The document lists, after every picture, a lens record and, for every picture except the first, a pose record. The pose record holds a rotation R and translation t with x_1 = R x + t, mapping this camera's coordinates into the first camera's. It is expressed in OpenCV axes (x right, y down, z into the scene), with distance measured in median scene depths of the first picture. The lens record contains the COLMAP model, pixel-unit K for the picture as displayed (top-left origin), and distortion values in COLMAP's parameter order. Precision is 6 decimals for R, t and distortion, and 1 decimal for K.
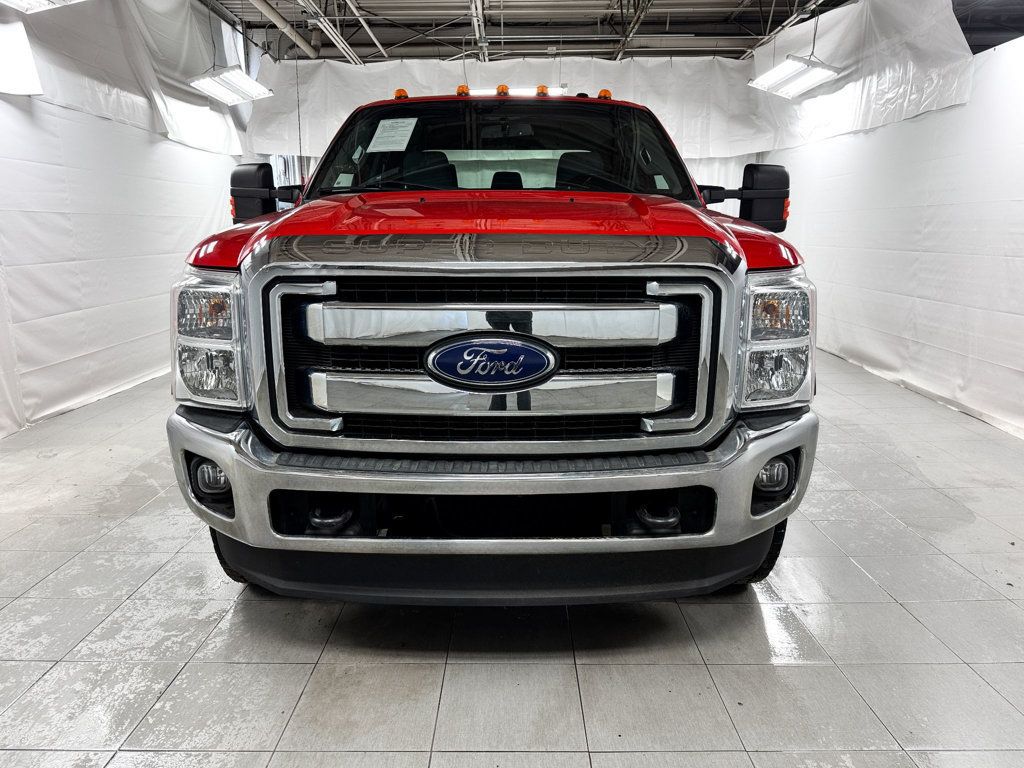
lens RADIAL K [[714.3, 0, 512.0], [0, 714.3, 384.0], [0, 0, 1]] dist [0.004345, -0.005949]
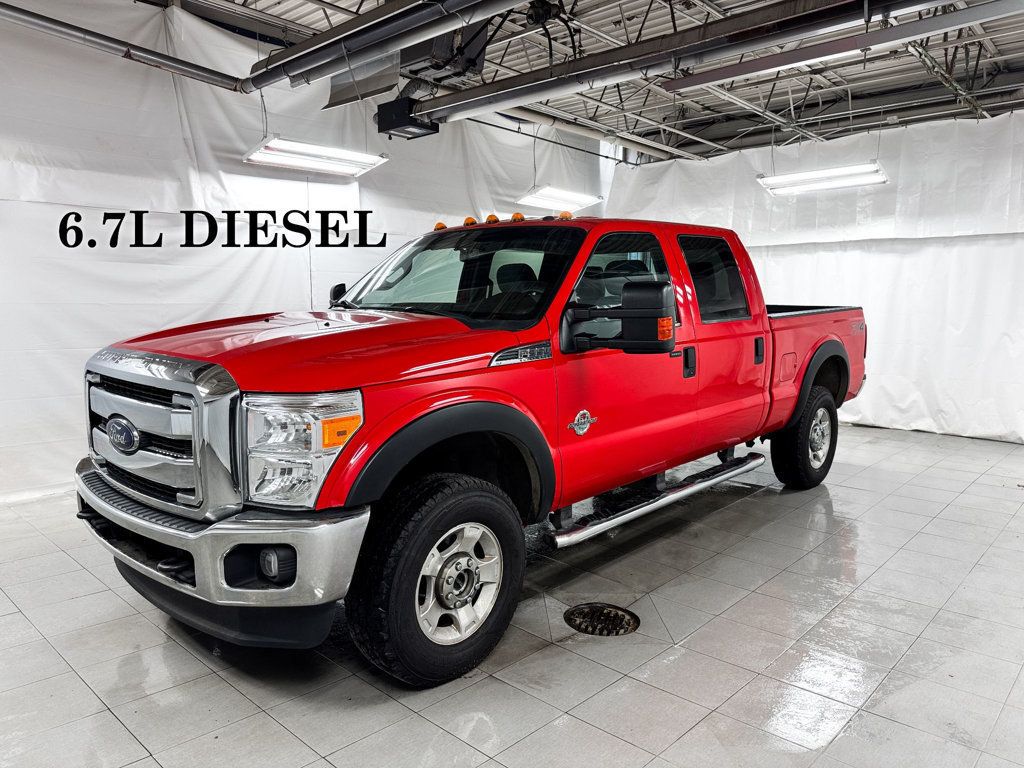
lens RADIAL K [[714.3, 0, 512.0], [0, 714.3, 384.0], [0, 0, 1]] dist [0.004345, -0.005949]
pose [[0.737277, 0.089422, -0.669647, 0.341686], [-0.151709, 0.987801, -0.035124, -0.043915], [0.658337, 0.127488, 0.741849, 0.080323]]
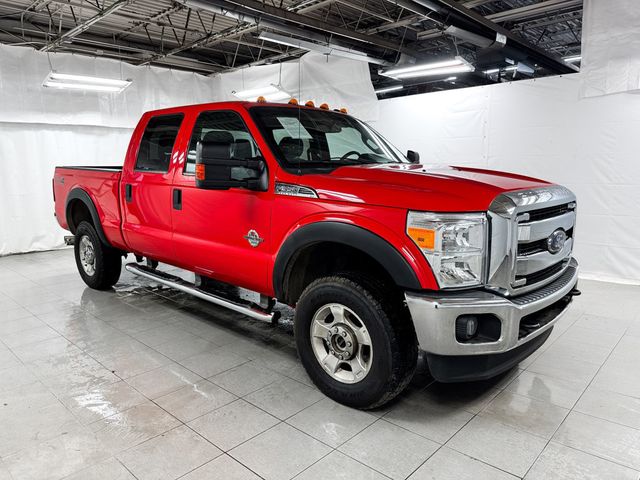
lens RADIAL K [[446.5, 0, 320.0], [0, 446.5, 240.0], [0, 0, 1]] dist [0.004345, -0.005949]
pose [[0.683320, -0.121991, 0.719855, -0.330794], [0.161406, 0.986789, 0.014013, -0.036690], [-0.712054, 0.106614, 0.693983, 0.102889]]
